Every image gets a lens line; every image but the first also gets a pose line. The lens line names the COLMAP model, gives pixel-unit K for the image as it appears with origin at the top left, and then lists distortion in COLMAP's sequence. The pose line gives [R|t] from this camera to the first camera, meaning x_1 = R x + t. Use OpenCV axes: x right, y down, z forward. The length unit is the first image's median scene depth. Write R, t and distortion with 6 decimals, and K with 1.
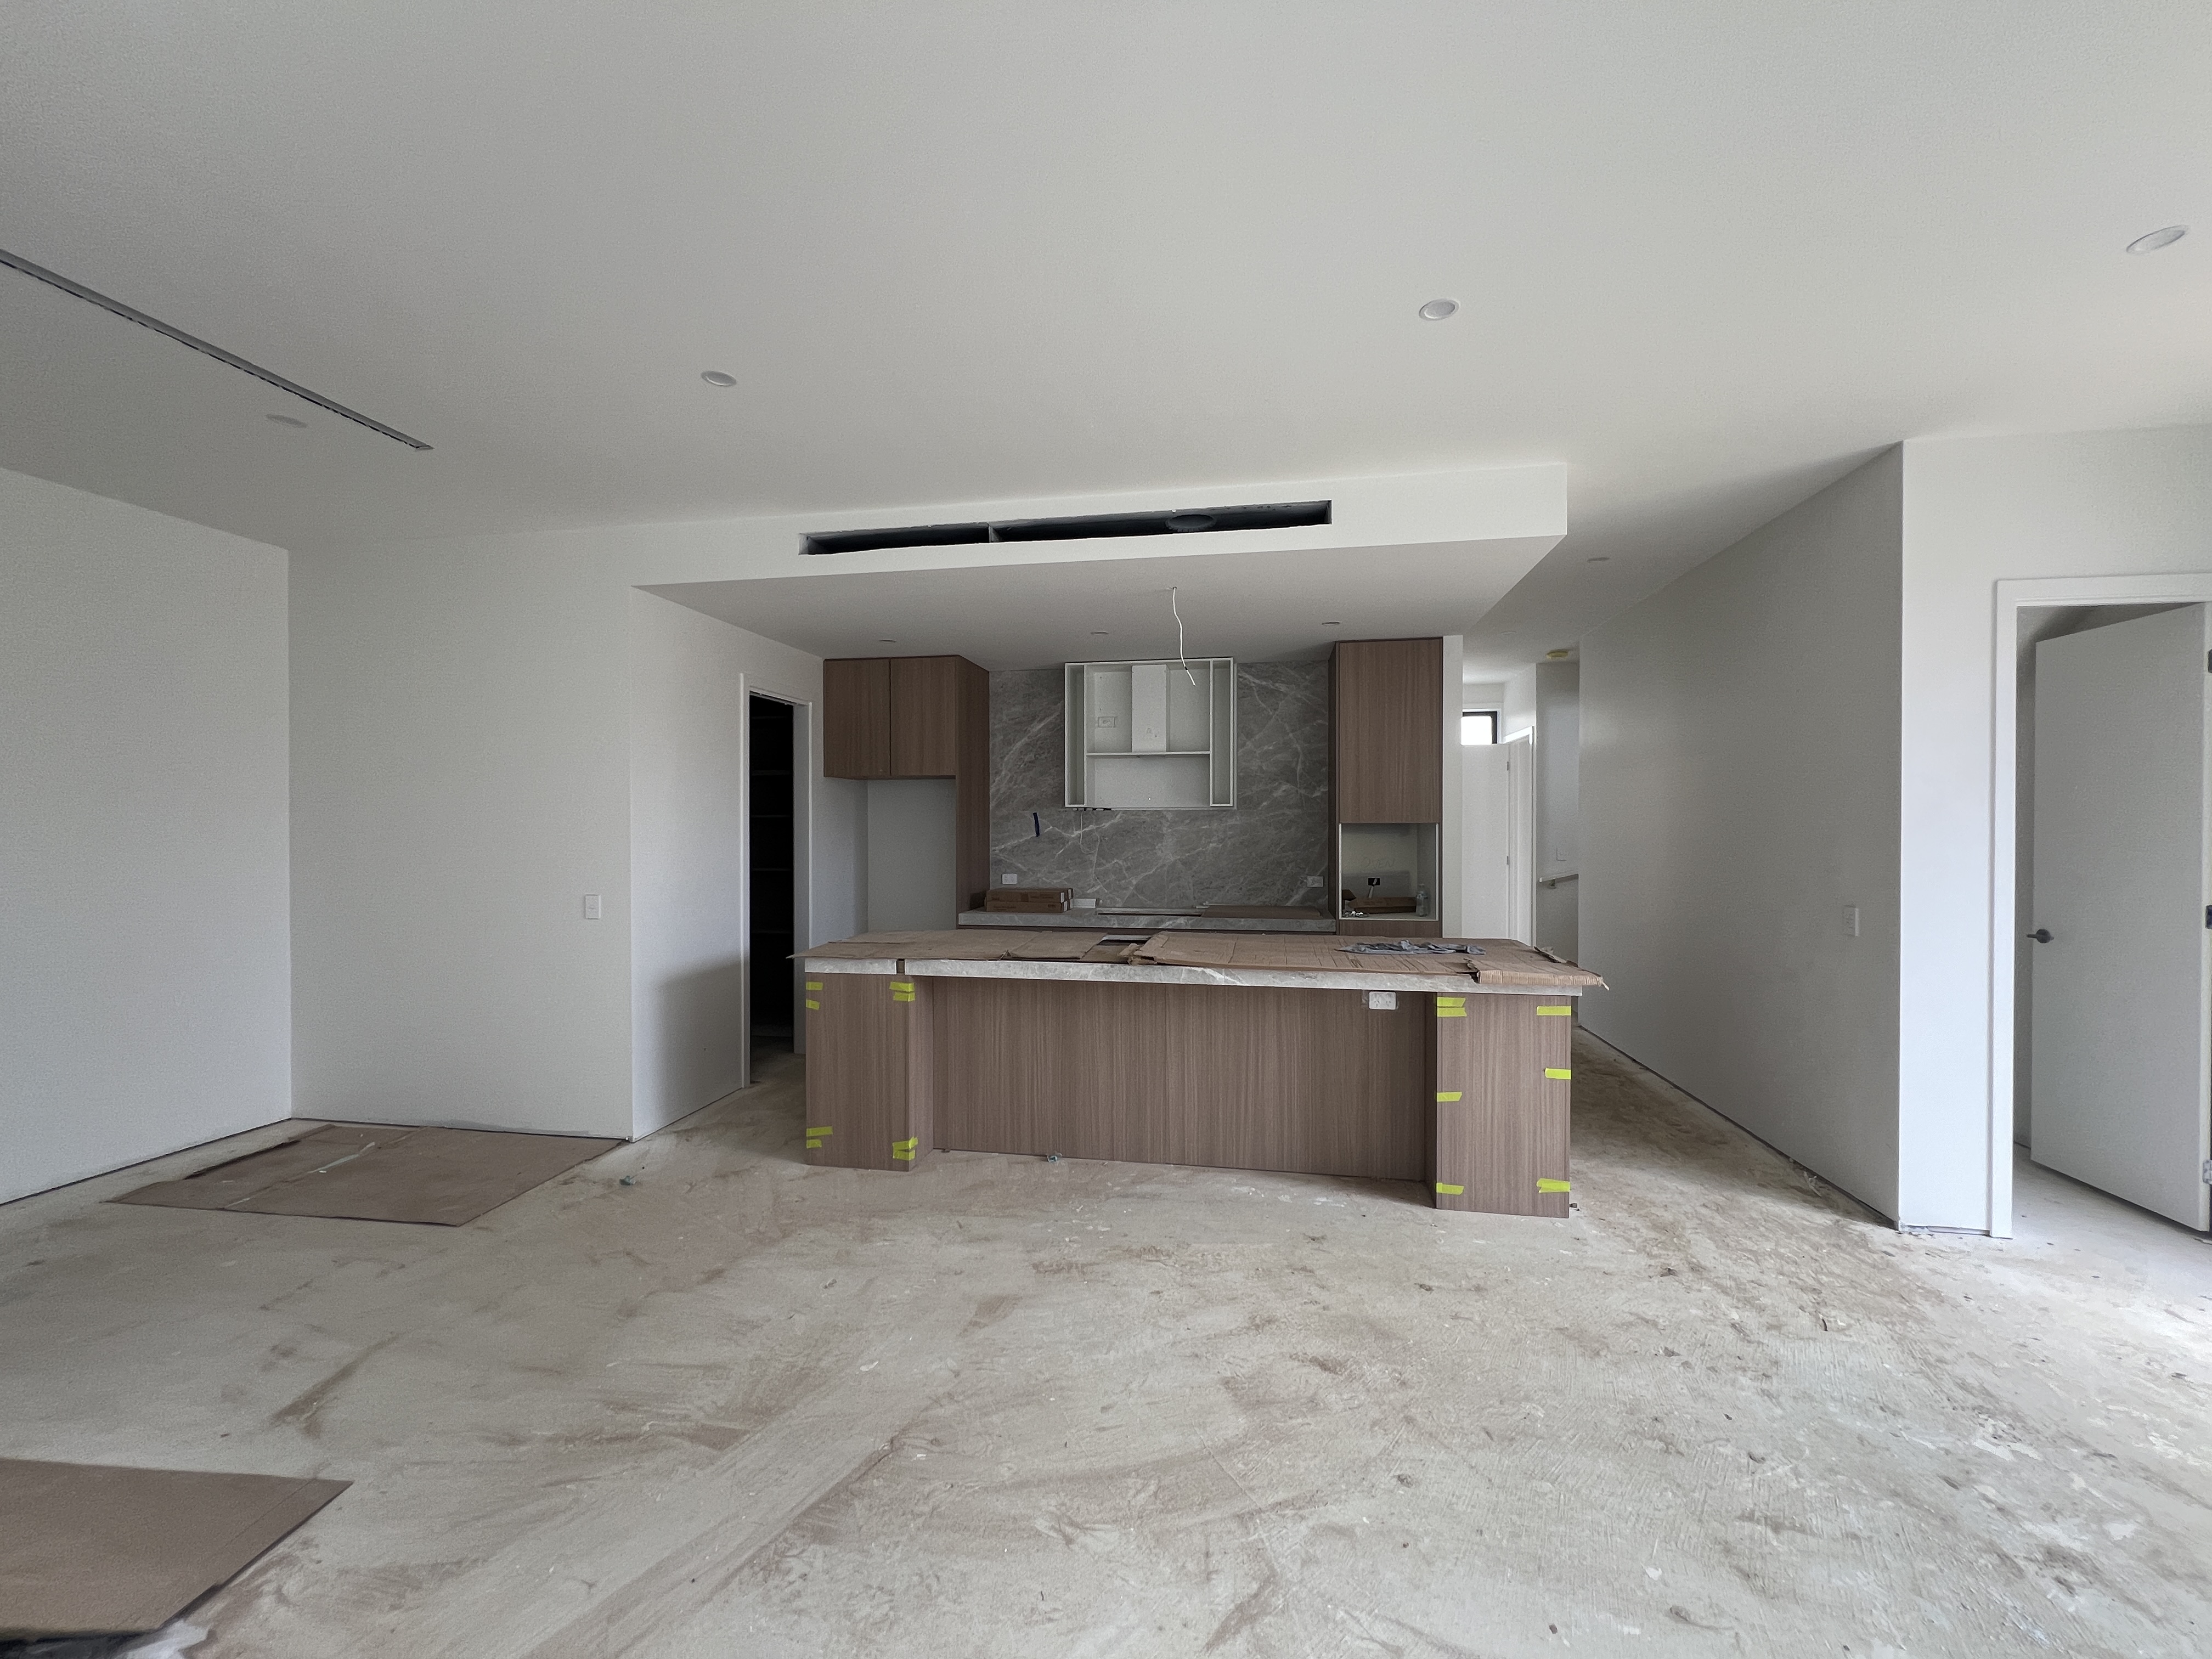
lens RADIAL K [[891.3, 0, 1104.7], [0, 891.3, 844.3], [0, 0, 1]] dist [-0.001606, -0.000257]
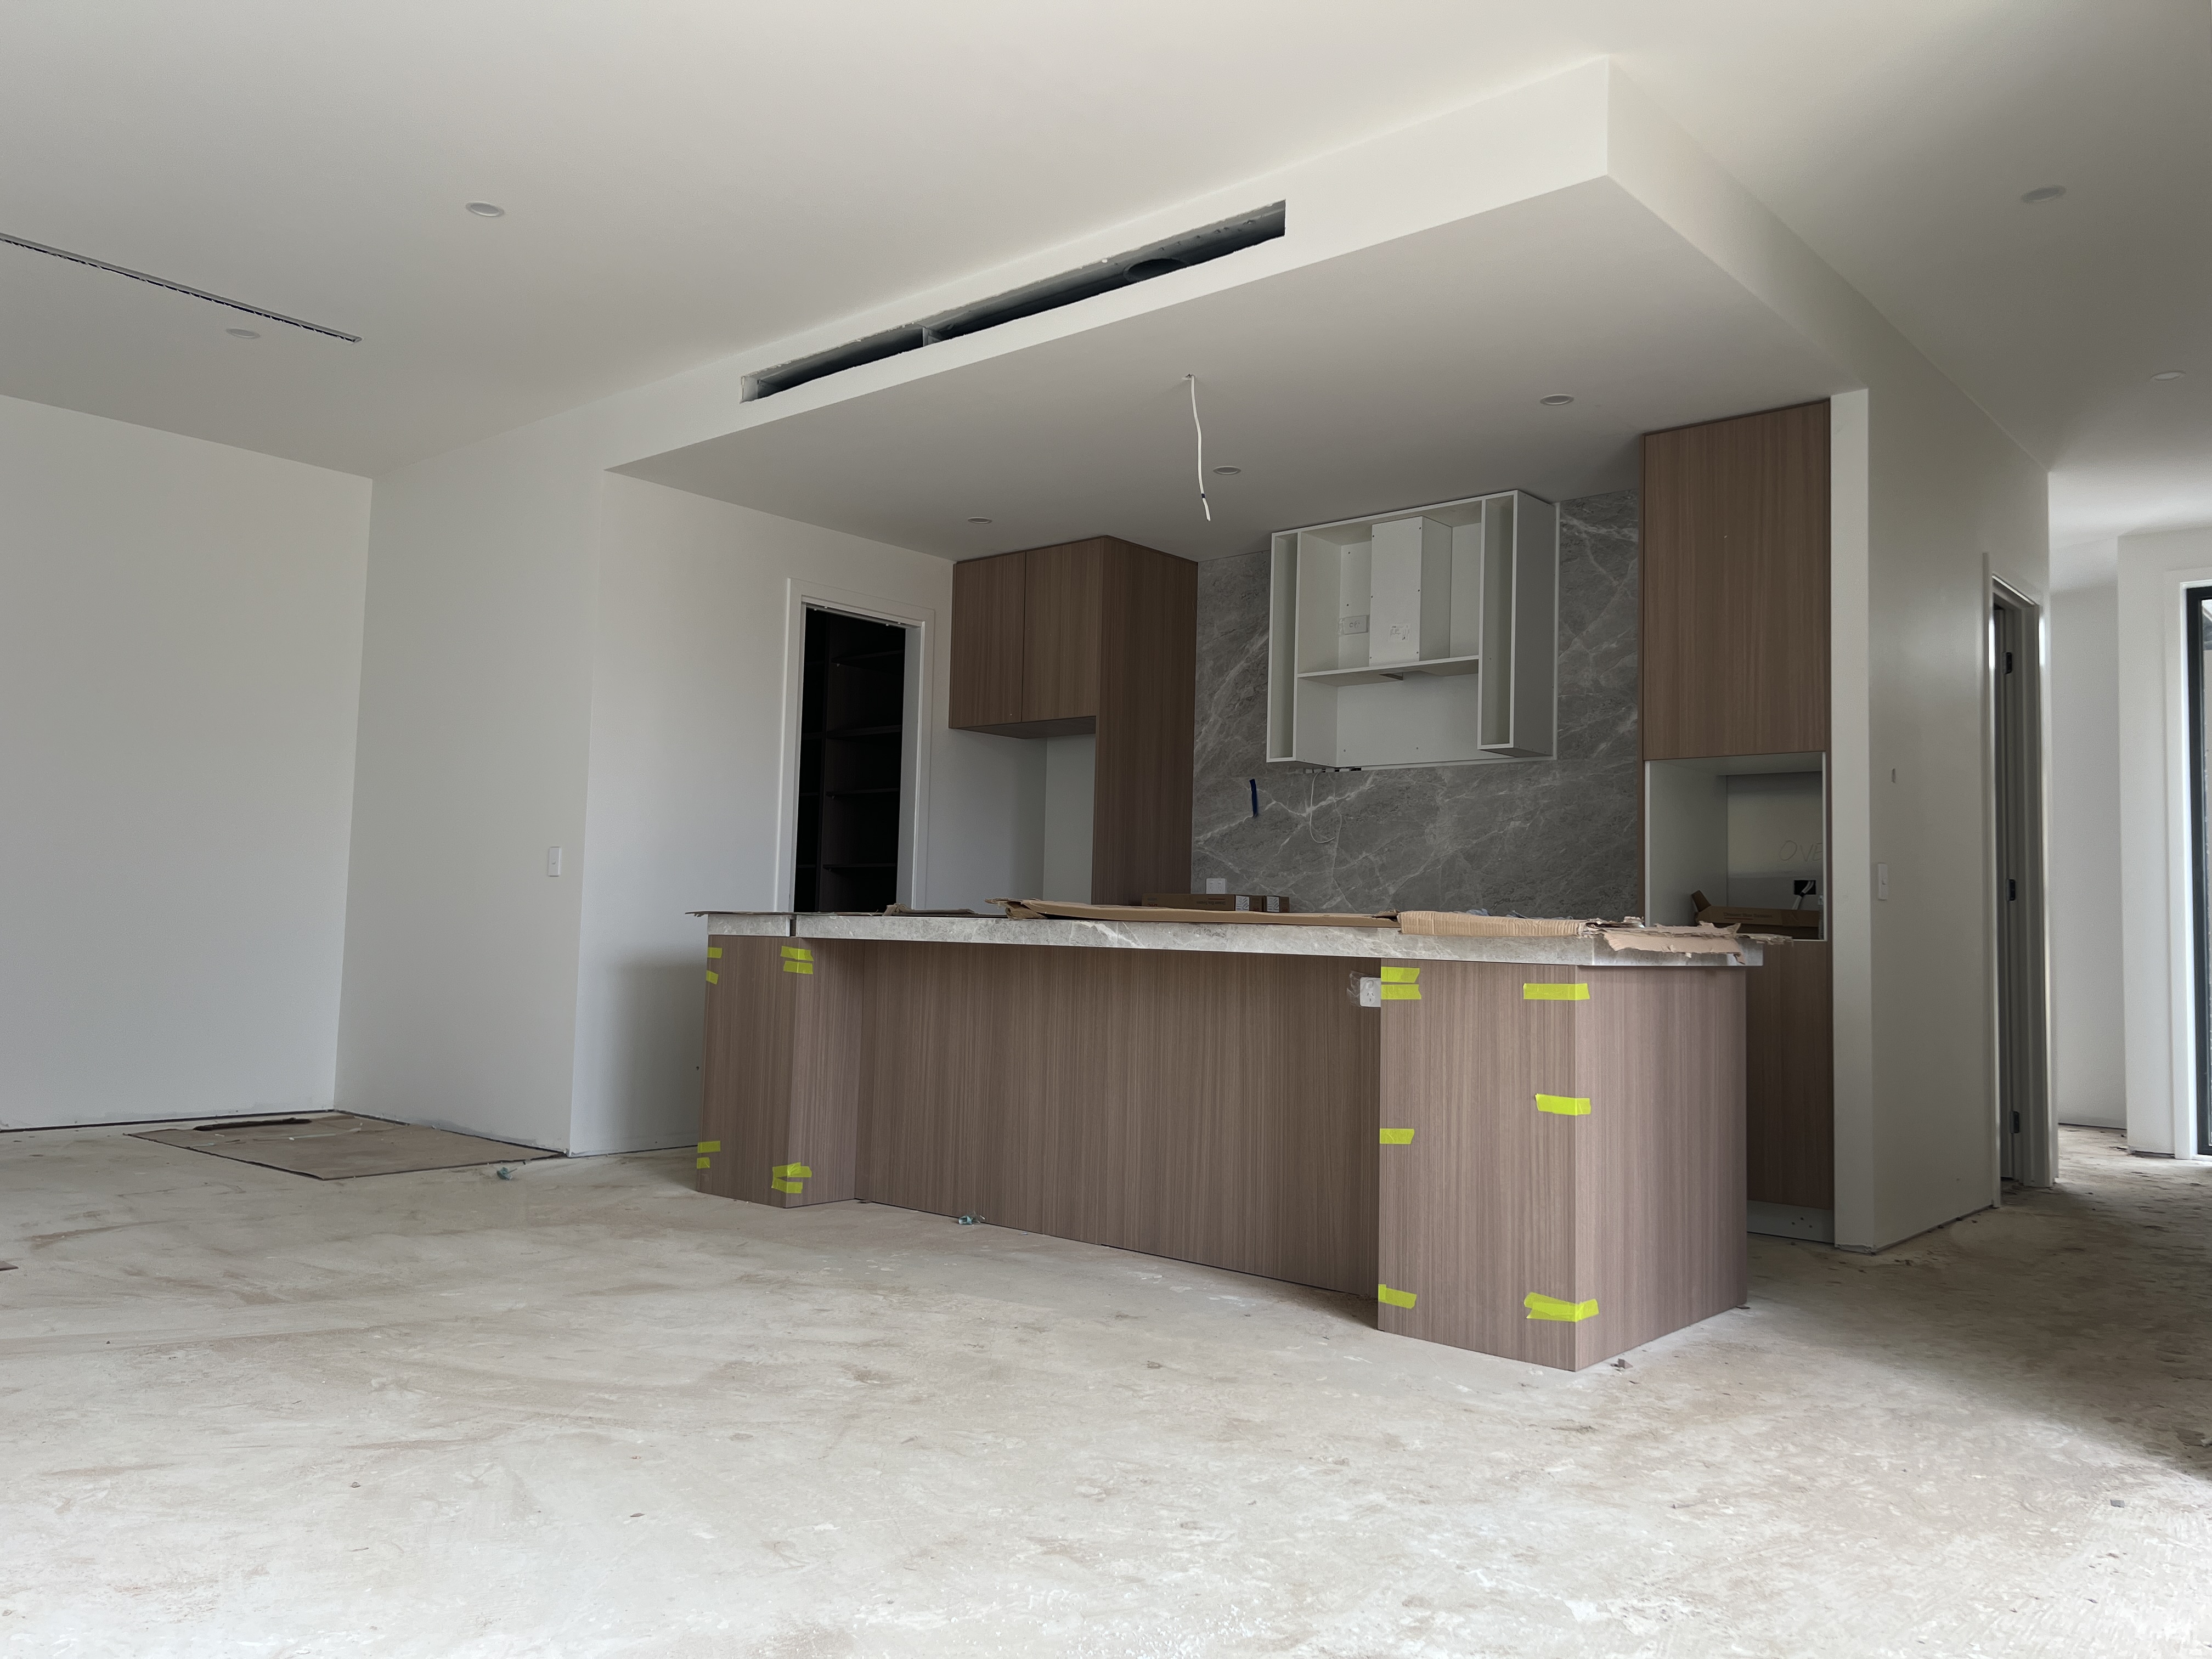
lens RADIAL K [[1667.7, 0, 1106.0], [0, 1667.7, 829.5], [0, 0, 1]] dist [0.094833, -0.142205]
pose [[0.854455, -0.008520, -0.519456, 0.720572], [-0.038970, 0.995997, -0.080438, 0.159222], [0.518062, 0.088974, 0.850703, -0.060559]]
